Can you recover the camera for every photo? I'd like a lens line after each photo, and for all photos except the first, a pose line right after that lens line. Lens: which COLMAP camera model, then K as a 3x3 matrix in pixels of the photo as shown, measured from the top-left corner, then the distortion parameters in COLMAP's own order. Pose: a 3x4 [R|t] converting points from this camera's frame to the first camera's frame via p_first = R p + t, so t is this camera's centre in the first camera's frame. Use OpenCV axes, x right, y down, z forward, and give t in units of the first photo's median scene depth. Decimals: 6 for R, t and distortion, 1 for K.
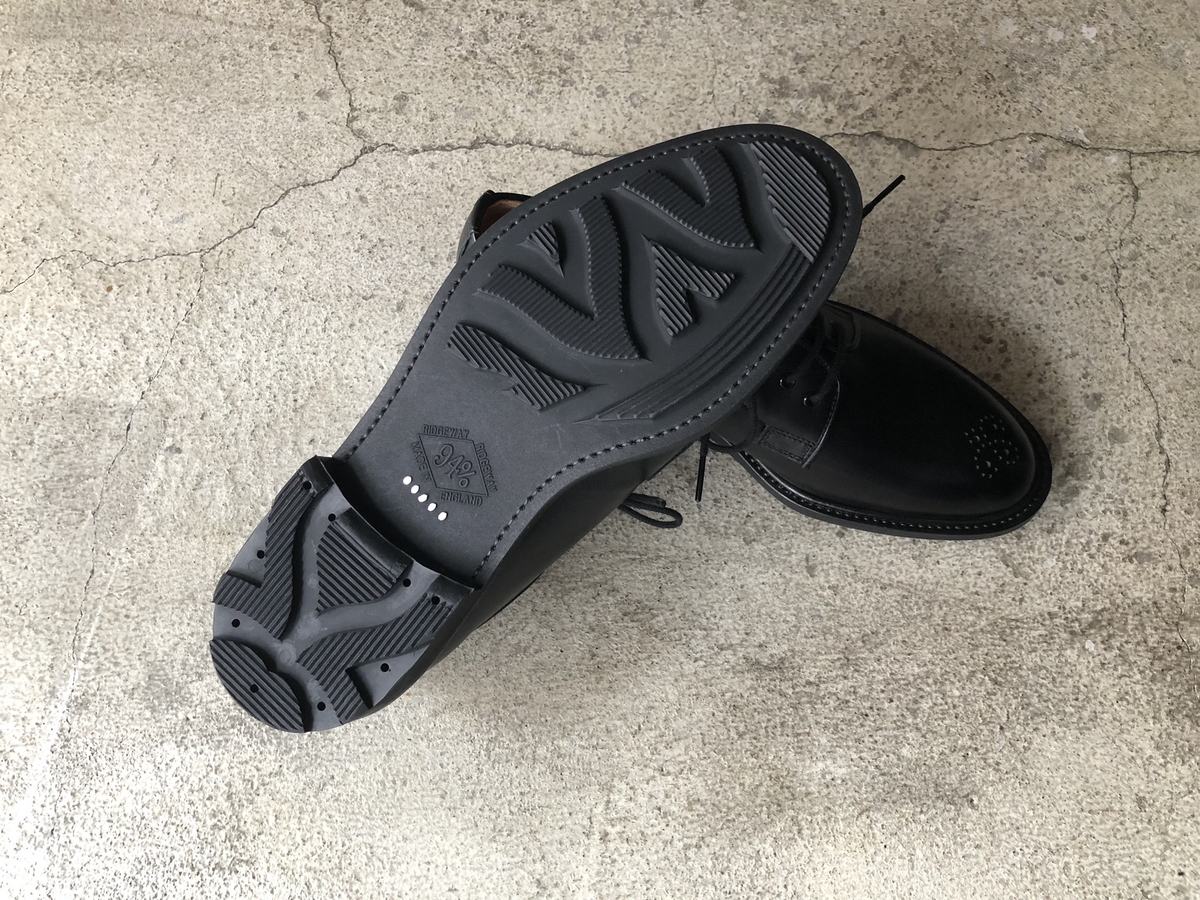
lens RADIAL K [[992.9, 0, 615.8], [0, 992.9, 445.8], [0, 0, 1]] dist [-0.000610, 0.010749]
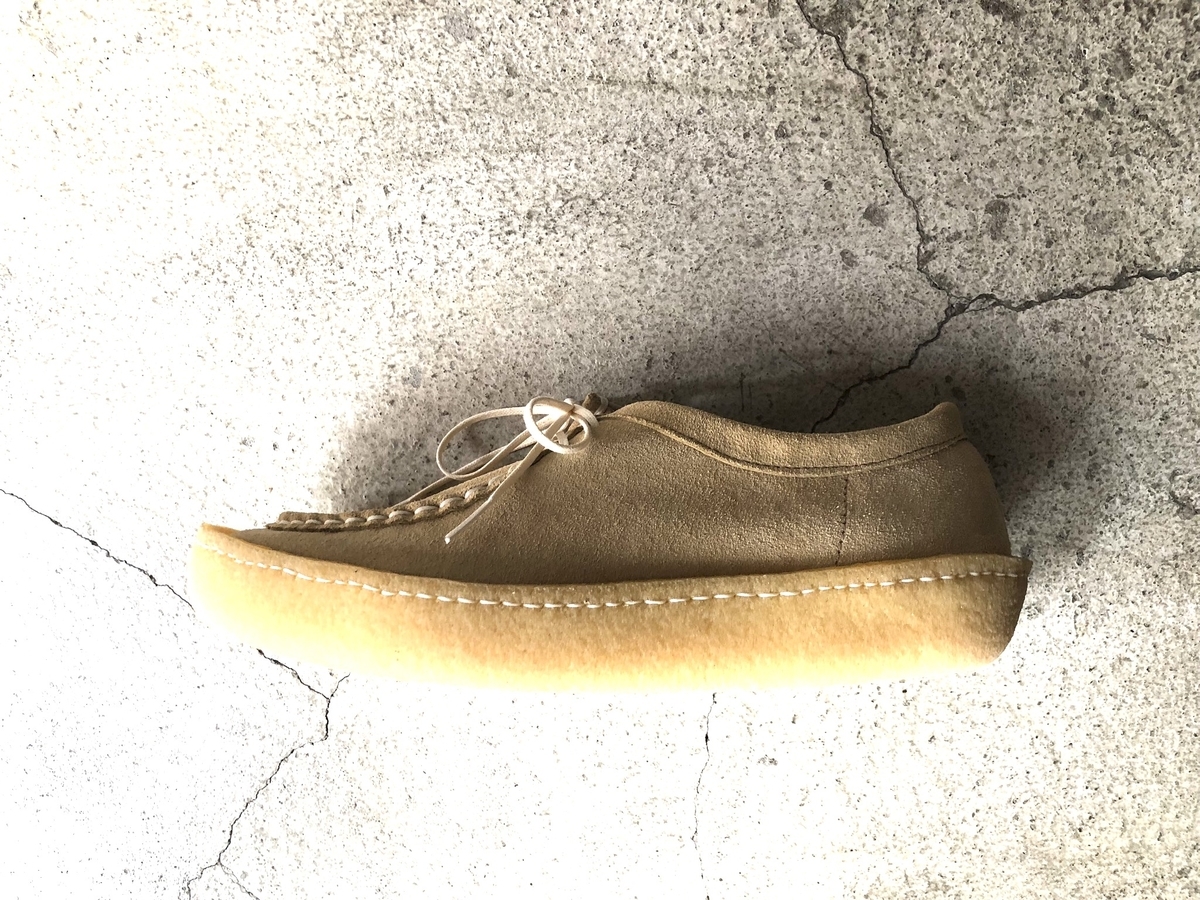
lens RADIAL K [[992.9, 0, 598.8], [0, 992.9, 457.8], [0, 0, 1]] dist [-0.000610, 0.010749]
pose [[0.991365, -0.071562, -0.109886, -0.464029], [0.117340, 0.858203, 0.499718, -0.632439], [0.058543, -0.508297, 0.859190, 0.394428]]
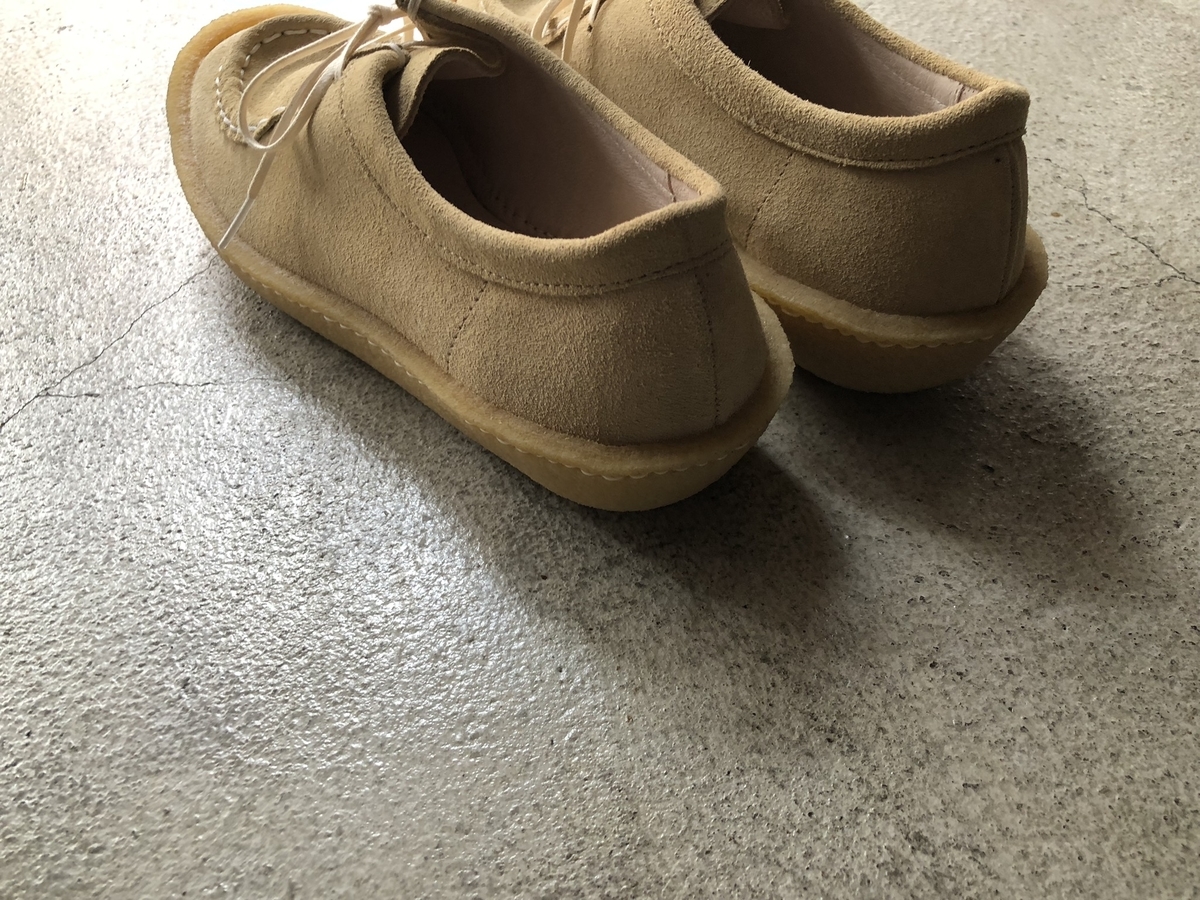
lens RADIAL K [[992.9, 0, 595.1], [0, 992.9, 445.2], [0, 0, 1]] dist [-0.000610, 0.010749]
pose [[0.194362, 0.694067, -0.693176, 0.053080], [-0.908612, 0.393684, 0.139421, 0.120985], [0.369660, 0.602730, 0.707155, 0.471534]]
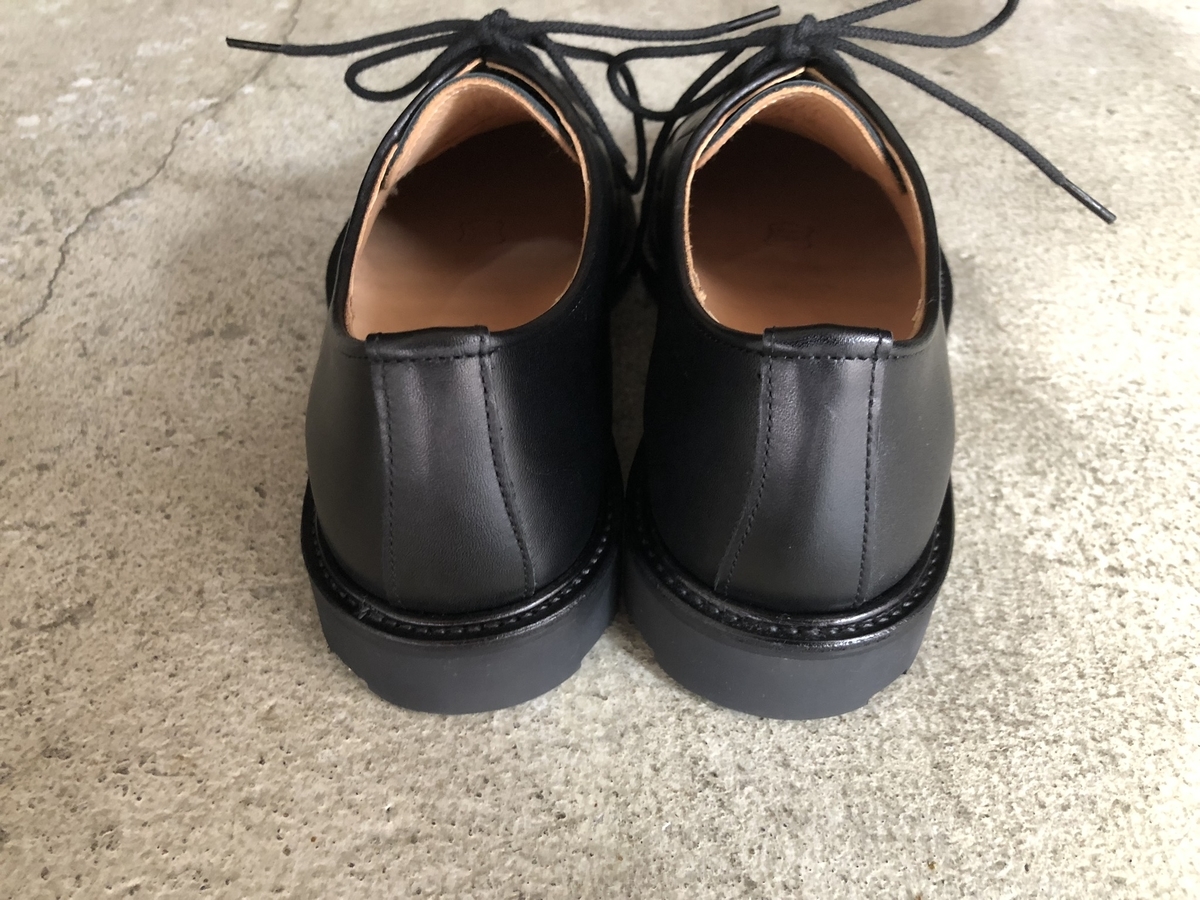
lens RADIAL K [[992.9, 0, 597.1], [0, 992.9, 458.2], [0, 0, 1]] dist [-0.000610, 0.010749]
pose [[0.120708, -0.686470, 0.717070, -0.387724], [0.933157, 0.324854, 0.153908, -0.023665], [-0.338596, 0.650561, 0.679797, 0.557733]]
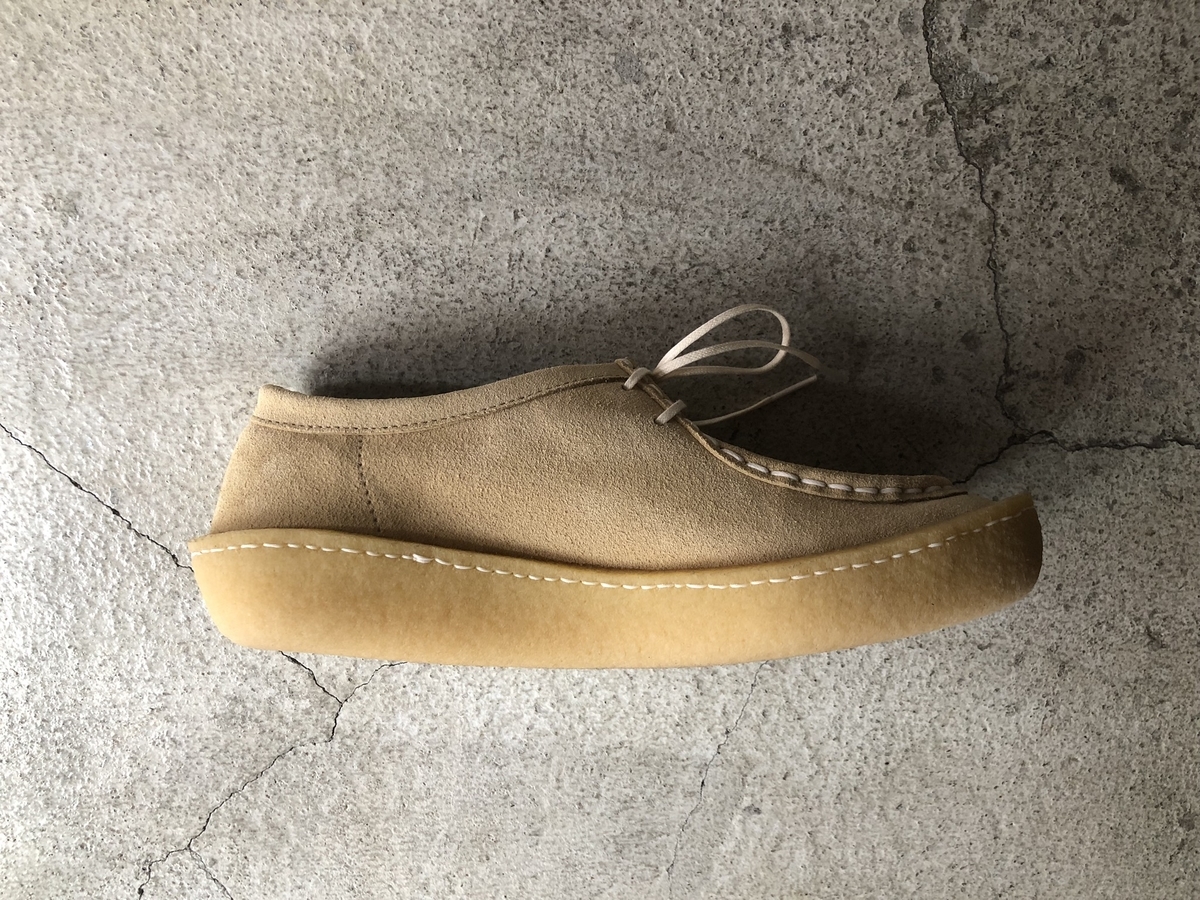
lens RADIAL K [[992.9, 0, 597.8], [0, 992.9, 453.0], [0, 0, 1]] dist [-0.000610, 0.010749]
pose [[0.991196, 0.106090, 0.079224, -0.670633], [-0.132326, 0.814566, 0.564777, -0.724117], [-0.004616, -0.570287, 0.821432, 0.439720]]
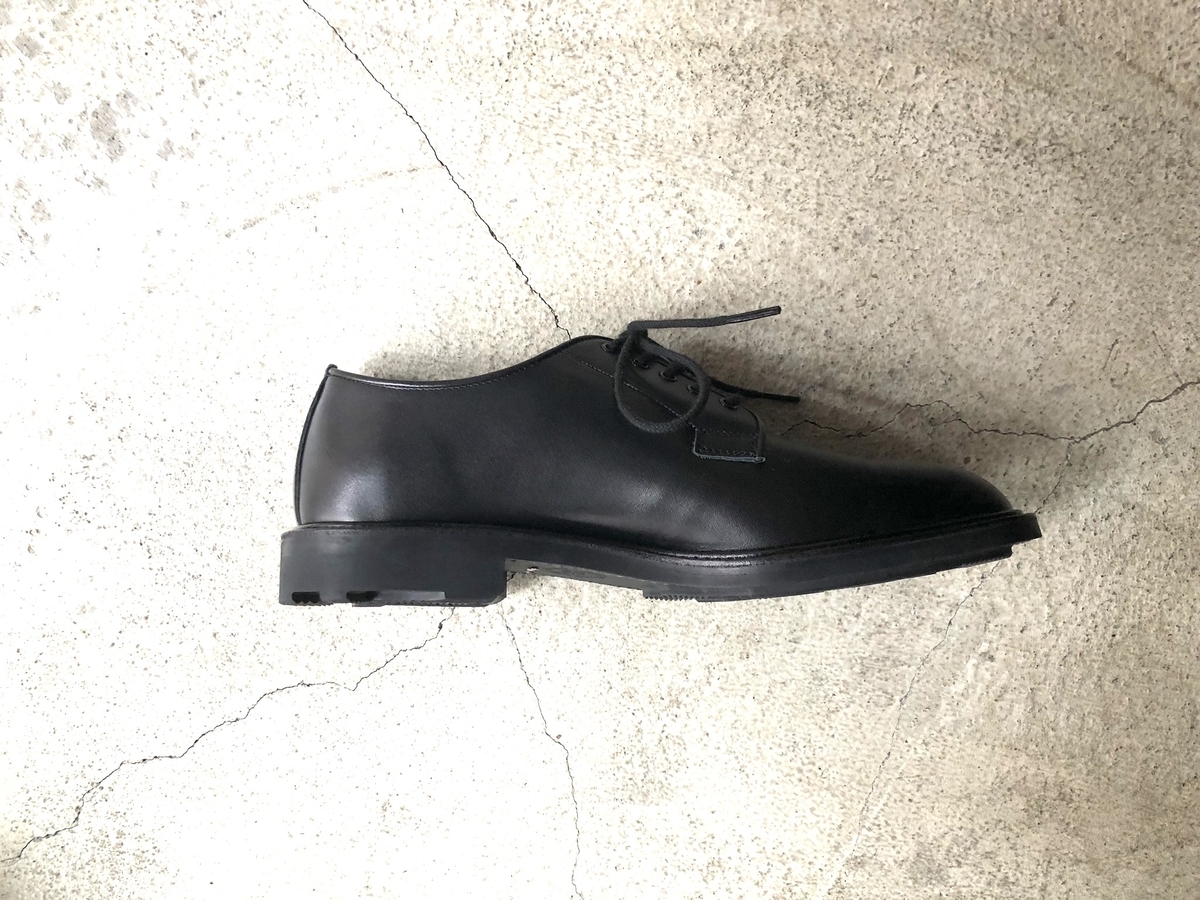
lens RADIAL K [[992.9, 0, 604.4], [0, 992.9, 447.4], [0, 0, 1]] dist [-0.000610, 0.010749]
pose [[0.955915, 0.282022, 0.081798, -0.922802], [-0.283547, 0.814090, 0.506812, -0.541055], [0.076341, -0.507663, 0.858167, 0.227463]]
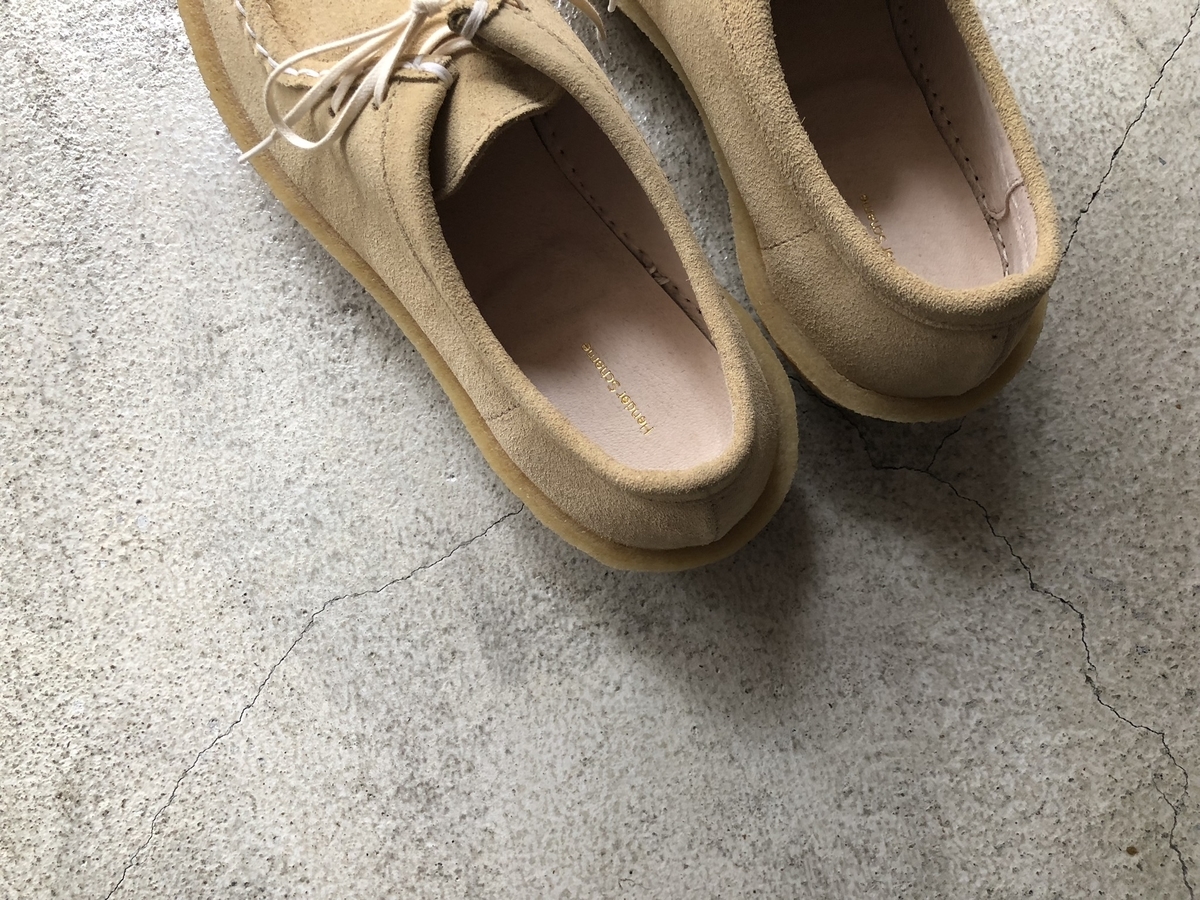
lens RADIAL K [[992.9, 0, 598.1], [0, 992.9, 448.3], [0, 0, 1]] dist [-0.000610, 0.010749]
pose [[0.120820, 0.985065, -0.122680, -0.750168], [-0.935284, 0.154374, 0.318454, -0.083034], [0.332636, 0.076266, 0.939966, 0.275473]]
